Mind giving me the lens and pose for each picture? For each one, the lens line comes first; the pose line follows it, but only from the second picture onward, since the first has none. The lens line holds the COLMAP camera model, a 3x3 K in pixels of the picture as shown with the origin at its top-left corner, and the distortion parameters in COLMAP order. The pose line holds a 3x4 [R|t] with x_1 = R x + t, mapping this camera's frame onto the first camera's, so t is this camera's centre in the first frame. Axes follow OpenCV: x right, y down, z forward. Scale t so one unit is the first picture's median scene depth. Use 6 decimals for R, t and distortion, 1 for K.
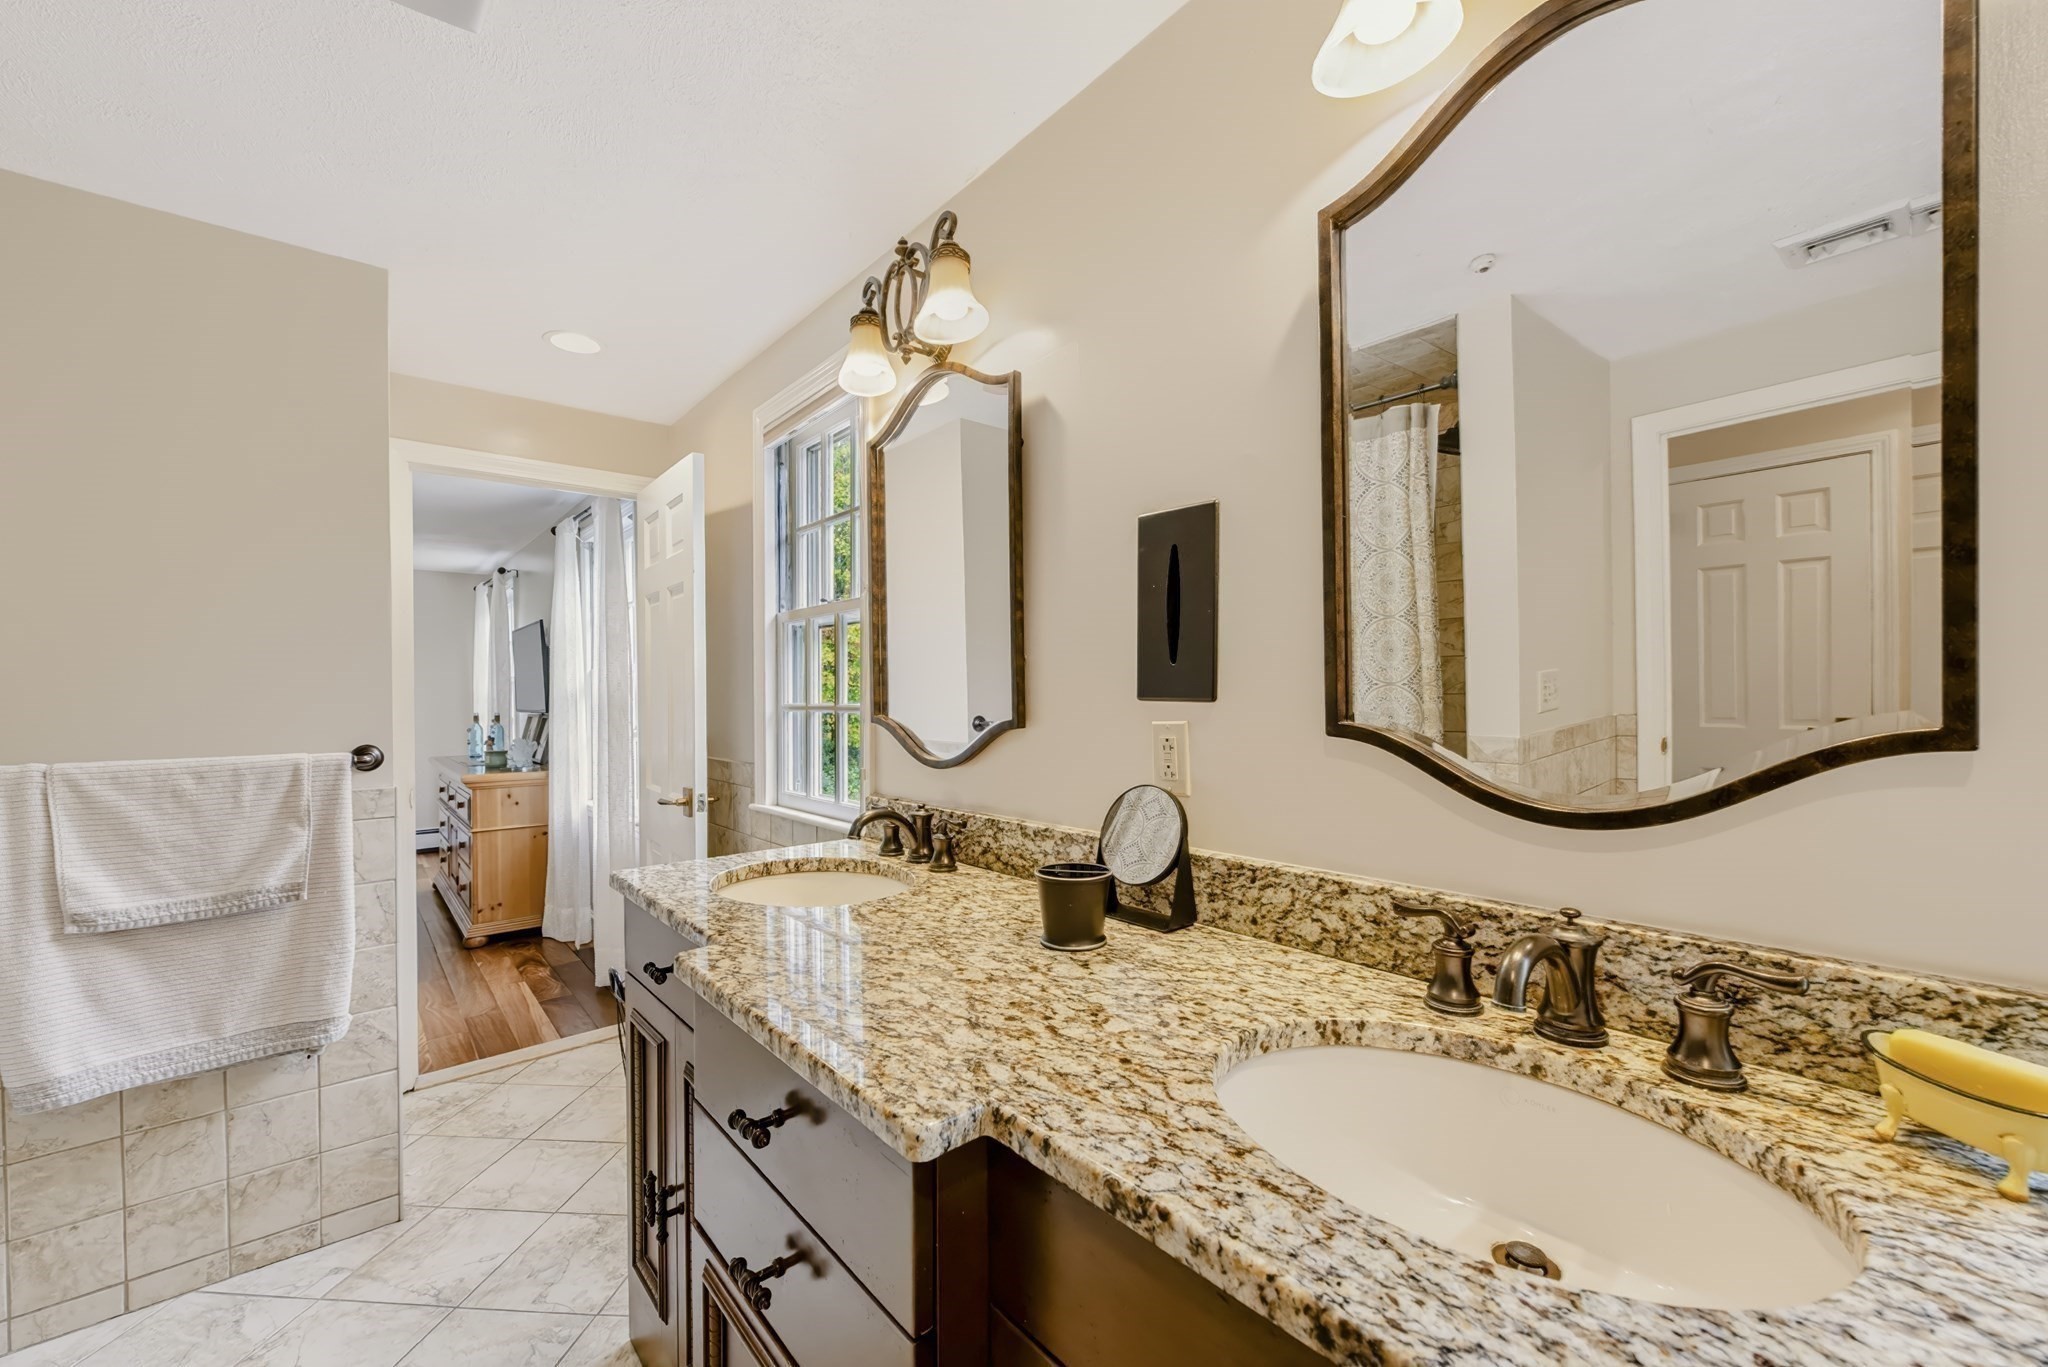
lens RADIAL K [[808.7, 0, 1020.5], [0, 808.7, 689.2], [0, 0, 1]] dist [-0.001400, -0.000616]
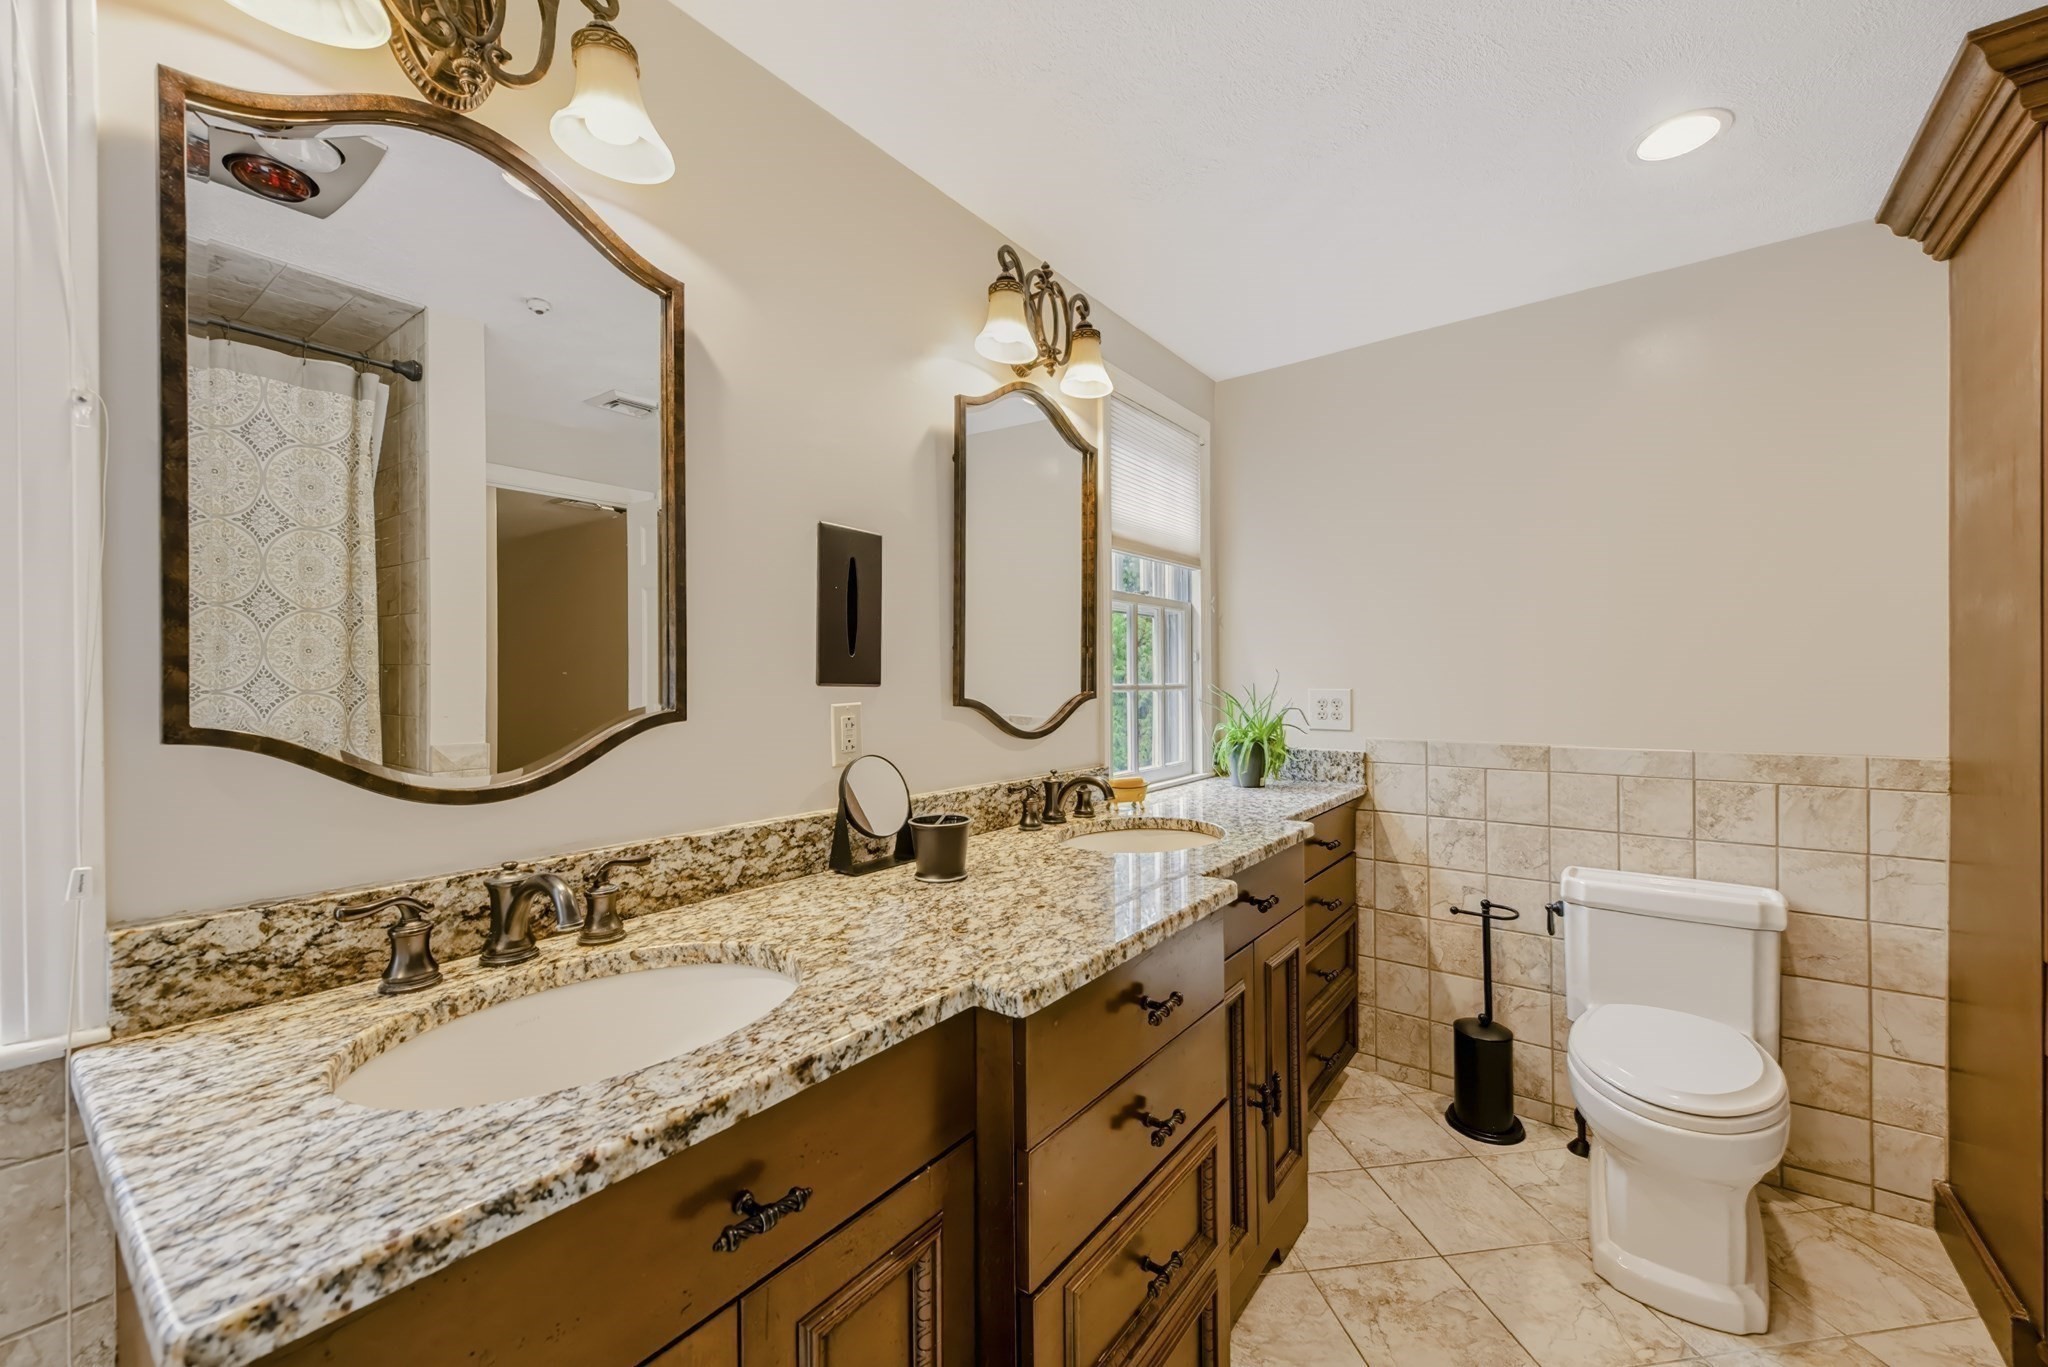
lens RADIAL K [[808.7, 0, 1020.5], [0, 808.7, 689.2], [0, 0, 1]] dist [-0.001400, -0.000616]
pose [[-0.218505, 0.024008, 0.975540, -0.995437], [0.022499, 0.999556, -0.019559, 0.046274], [-0.975576, 0.017675, -0.218948, 0.970710]]
